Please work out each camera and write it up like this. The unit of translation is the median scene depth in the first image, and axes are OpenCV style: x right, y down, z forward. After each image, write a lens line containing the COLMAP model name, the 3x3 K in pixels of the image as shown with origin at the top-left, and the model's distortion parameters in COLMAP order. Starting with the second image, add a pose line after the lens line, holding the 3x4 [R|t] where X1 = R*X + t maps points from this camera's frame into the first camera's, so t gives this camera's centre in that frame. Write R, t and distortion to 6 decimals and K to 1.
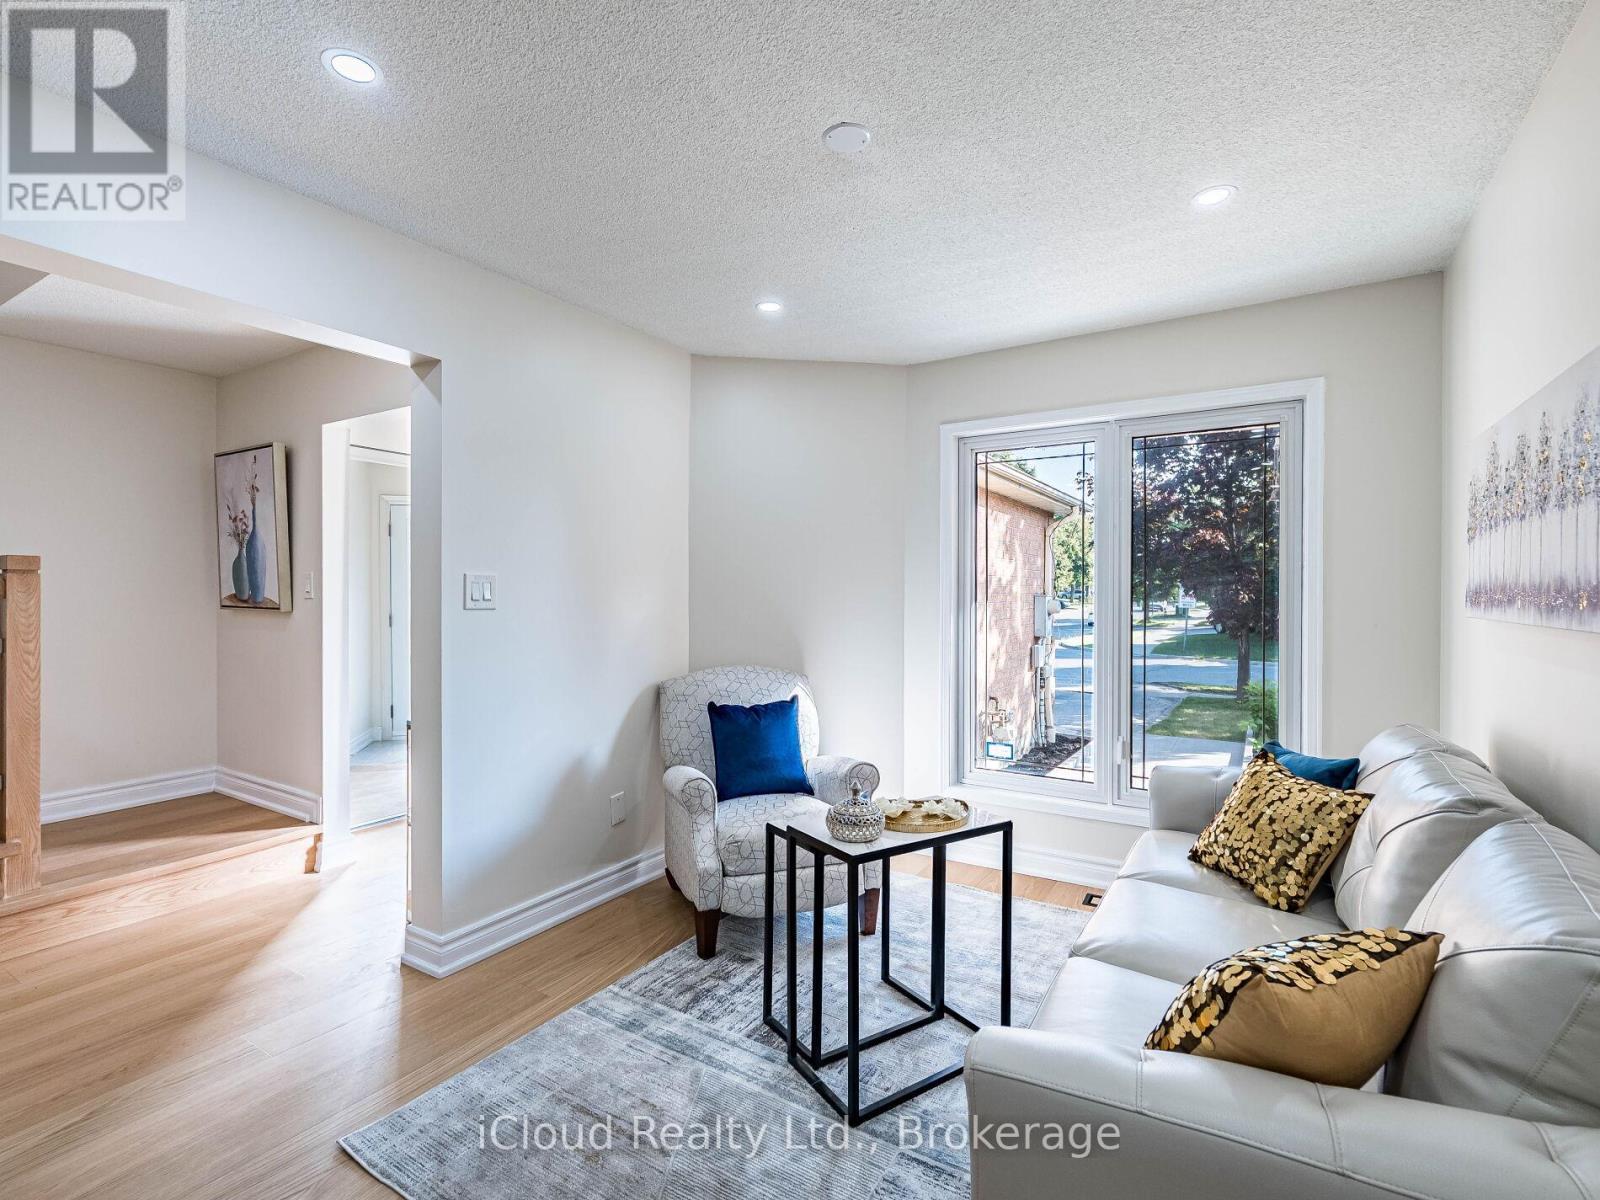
lens RADIAL K [[776.0, 0, 806.8], [0, 776.0, 599.1], [0, 0, 1]] dist [0.001383, -0.000062]
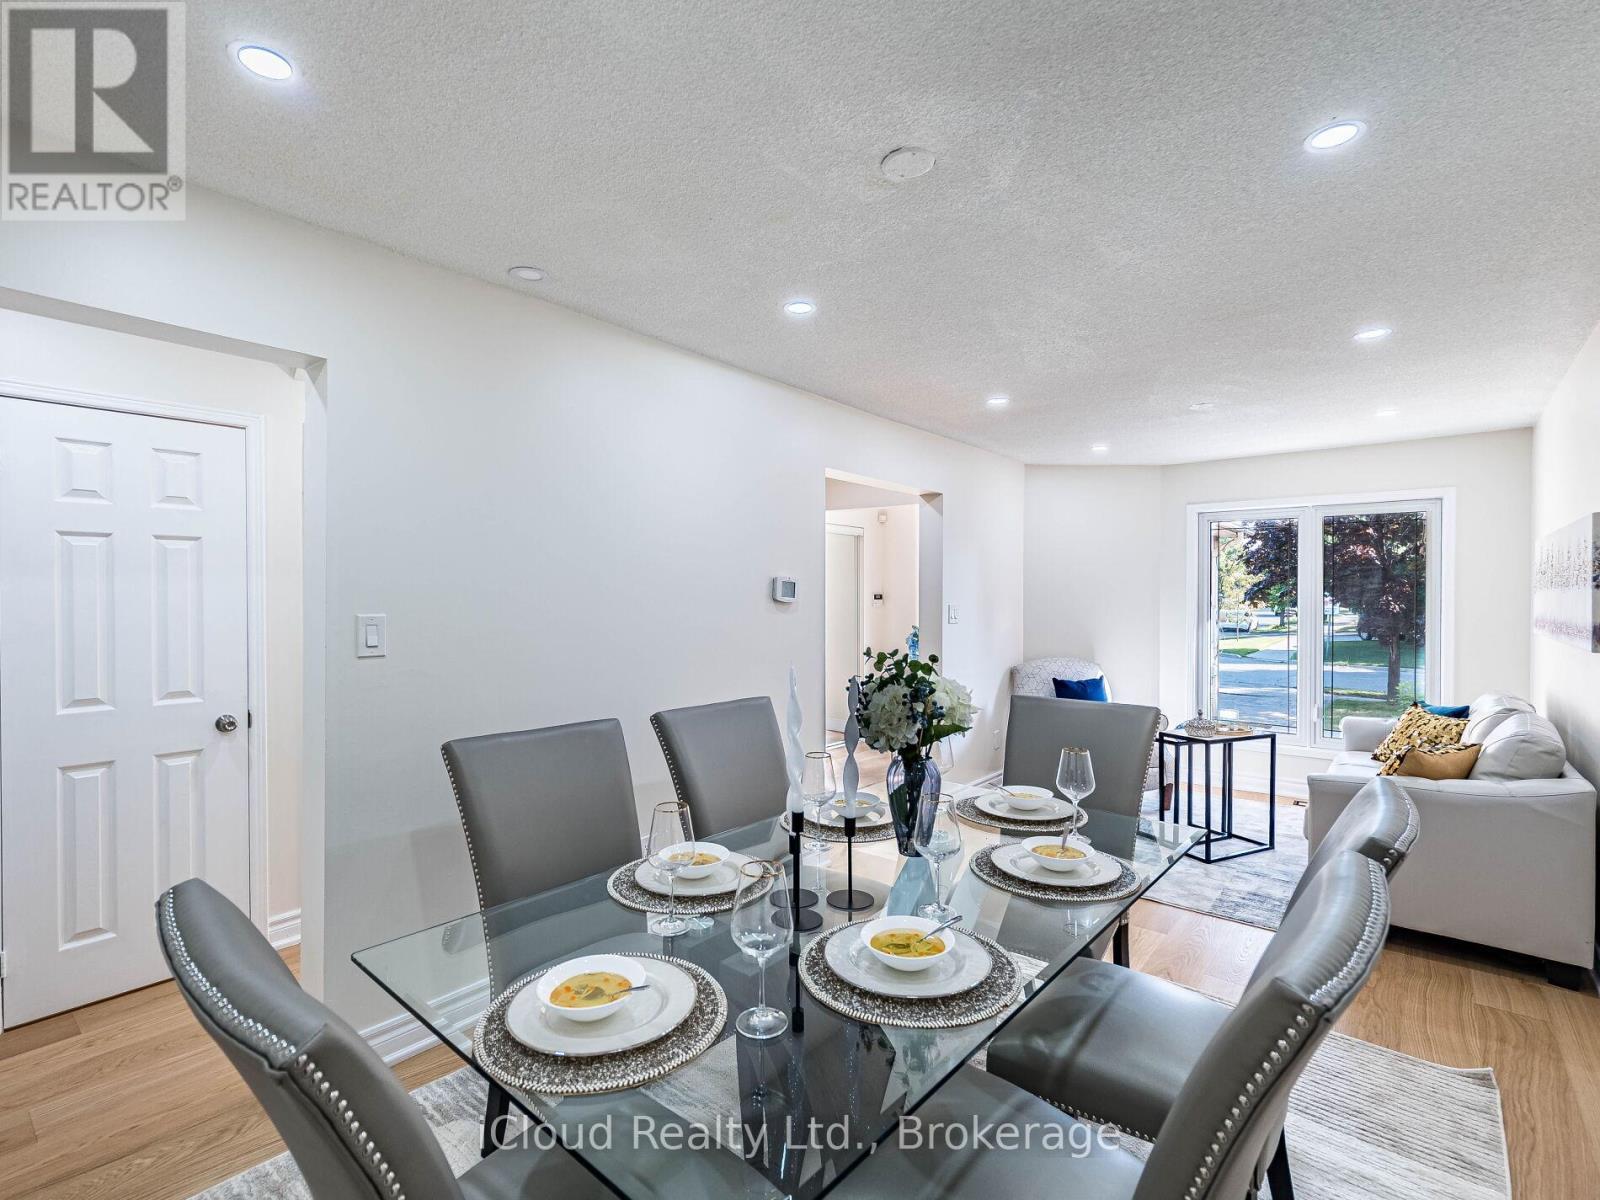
lens RADIAL K [[771.2, 0, 793.8], [0, 771.2, 603.0], [0, 0, 1]] dist [-0.000007, -0.000040]
pose [[0.989426, 0.002677, -0.145011, -0.482347], [-0.002366, 0.999995, 0.002314, -0.036110], [0.145017, -0.001947, 0.989427, -0.815832]]
